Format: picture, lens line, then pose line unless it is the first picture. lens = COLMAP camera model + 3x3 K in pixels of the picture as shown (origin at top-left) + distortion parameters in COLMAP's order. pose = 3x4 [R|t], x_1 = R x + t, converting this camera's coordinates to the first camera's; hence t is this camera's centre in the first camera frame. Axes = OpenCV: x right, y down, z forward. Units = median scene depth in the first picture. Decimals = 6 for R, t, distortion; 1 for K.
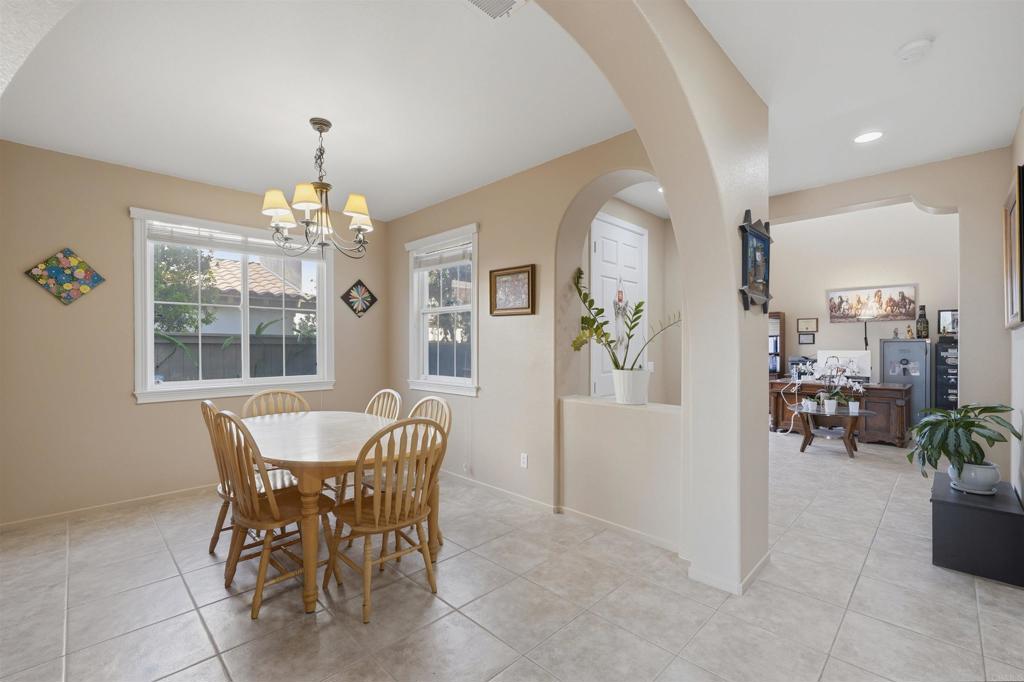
lens RADIAL K [[455.7, 0, 508.2], [0, 455.7, 343.9], [0, 0, 1]] dist [-0.002350, 0.001557]
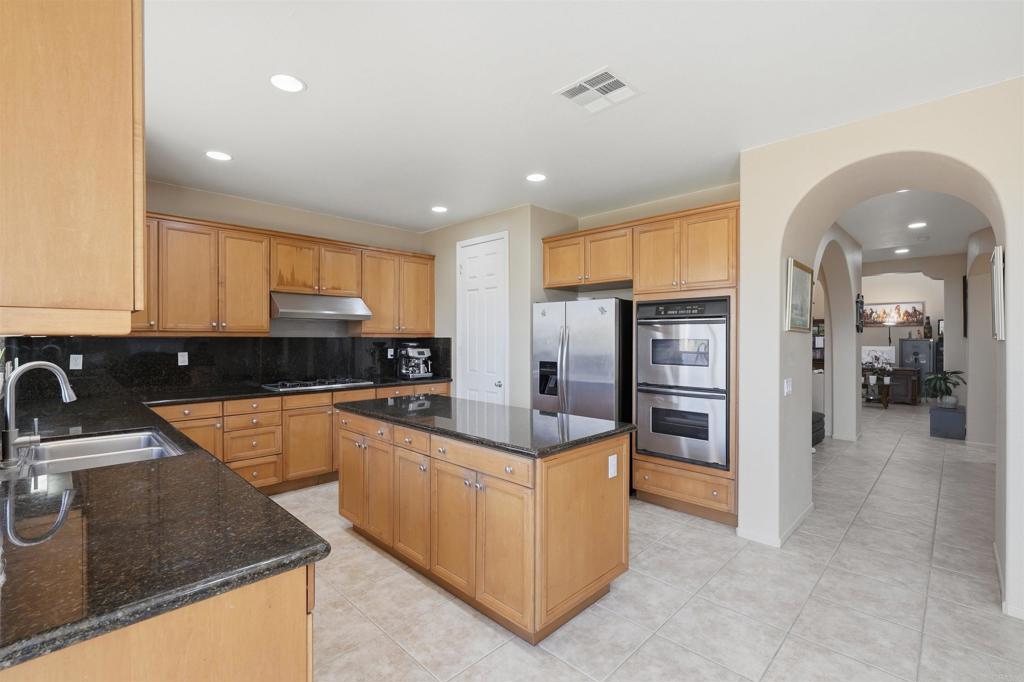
lens RADIAL K [[455.7, 0, 516.3], [0, 455.7, 339.7], [0, 0, 1]] dist [-0.002350, 0.001557]
pose [[0.999994, -0.003353, -0.000448, -0.452435], [0.003354, 0.999994, 0.001024, -0.013221], [0.000444, -0.001026, 0.999999, -0.508399]]
